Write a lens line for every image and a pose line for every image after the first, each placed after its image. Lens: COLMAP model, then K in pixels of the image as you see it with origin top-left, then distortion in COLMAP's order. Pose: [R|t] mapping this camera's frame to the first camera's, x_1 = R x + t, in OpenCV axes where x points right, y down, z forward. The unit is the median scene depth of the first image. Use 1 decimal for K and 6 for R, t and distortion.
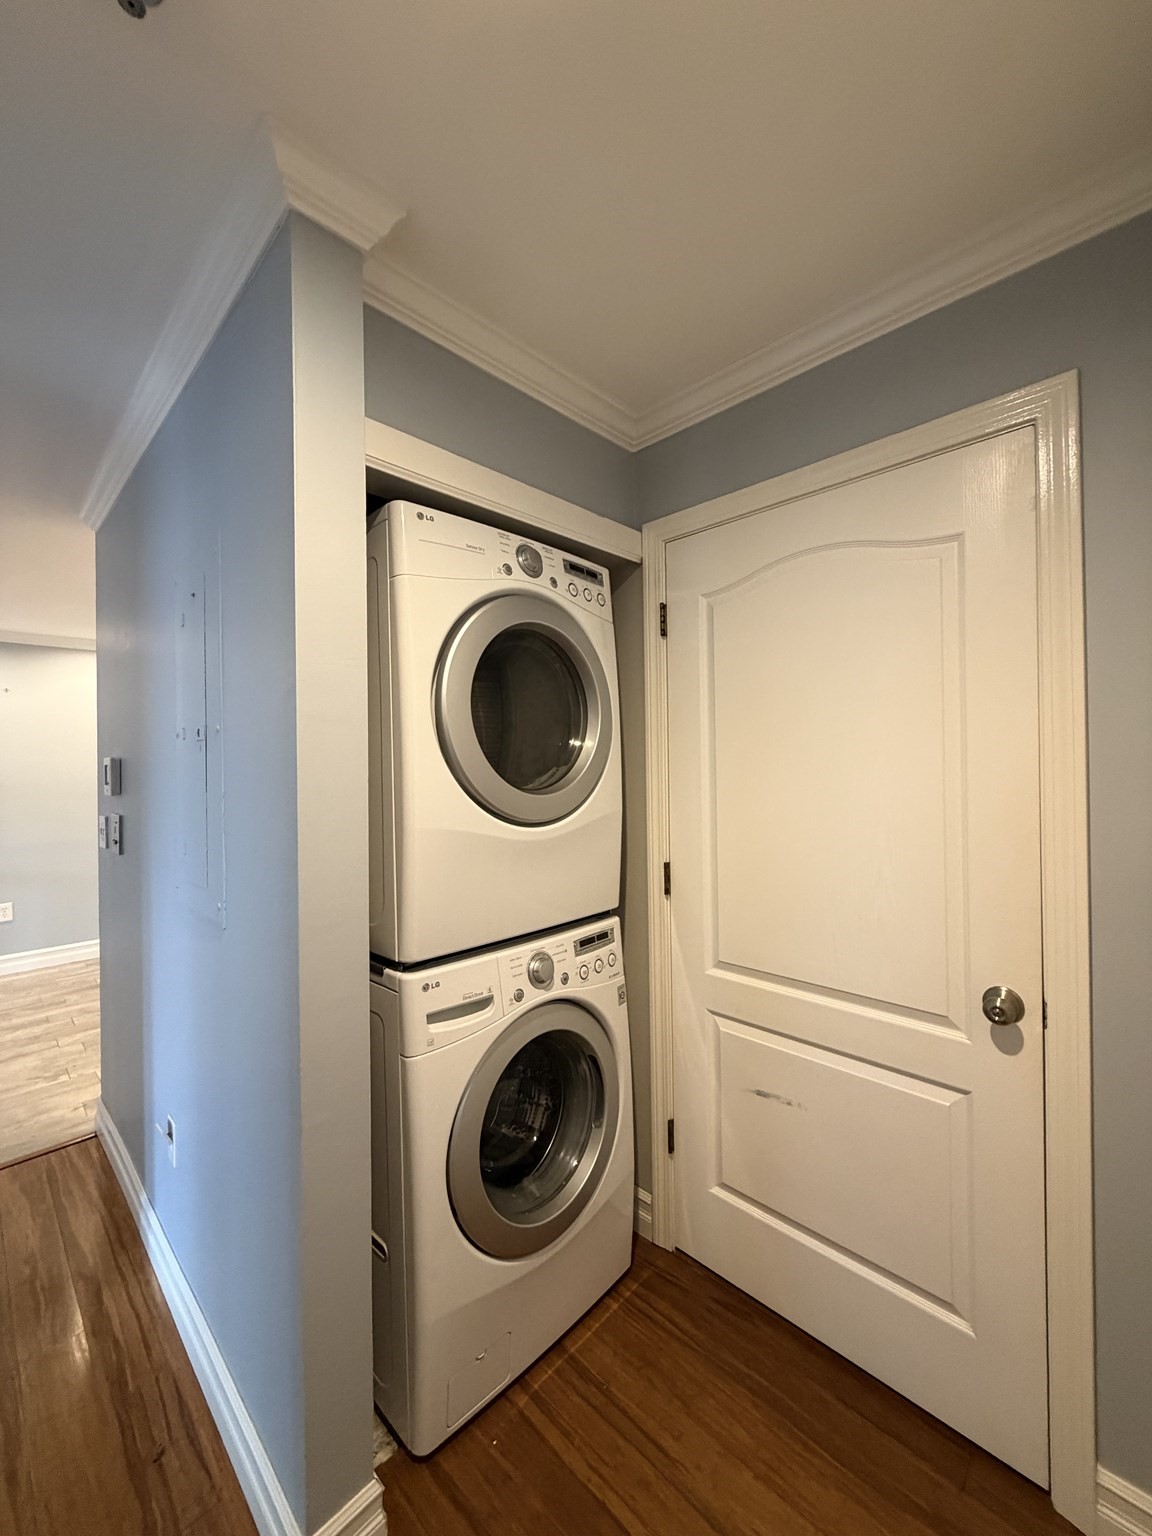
lens RADIAL K [[609.7, 0, 576.8], [0, 609.7, 766.0], [0, 0, 1]] dist [-0.001025, -0.000057]
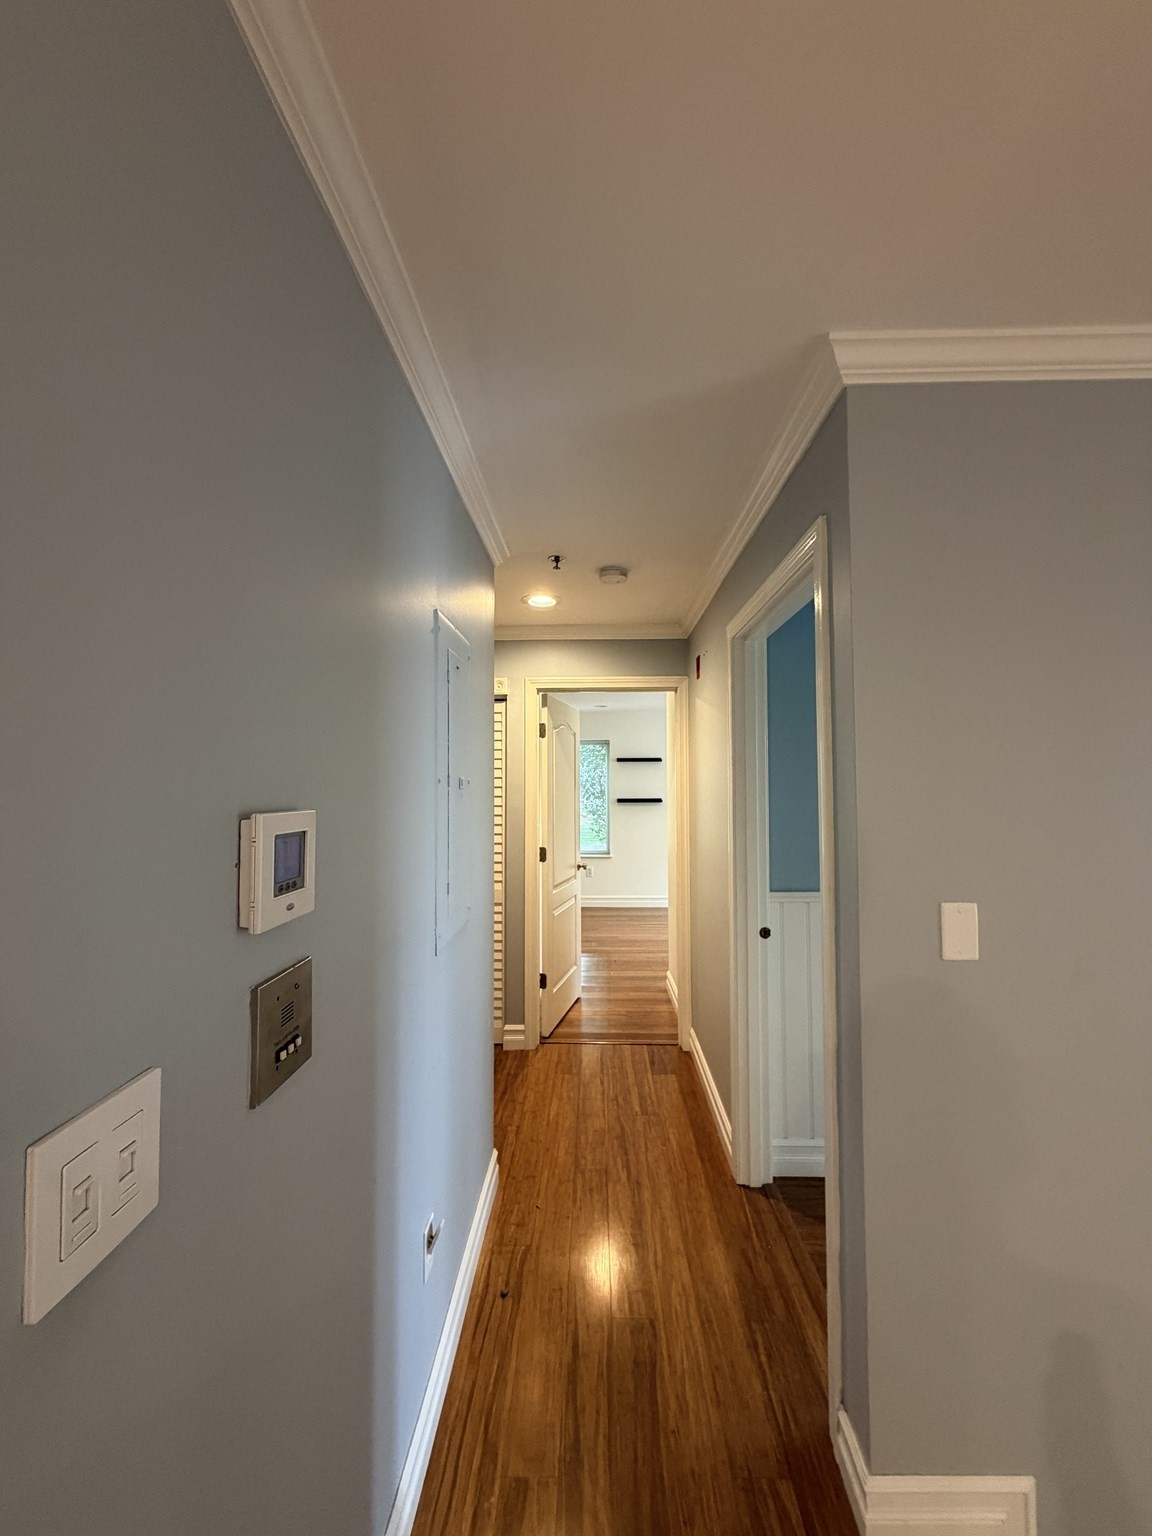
lens RADIAL K [[609.7, 0, 576.0], [0, 609.7, 761.9], [0, 0, 1]] dist [-0.001025, -0.000057]
pose [[-0.675546, 0.048603, 0.735714, -0.844906], [0.016711, 0.998578, -0.050624, -0.020389], [-0.737128, -0.021904, -0.675398, 0.824256]]
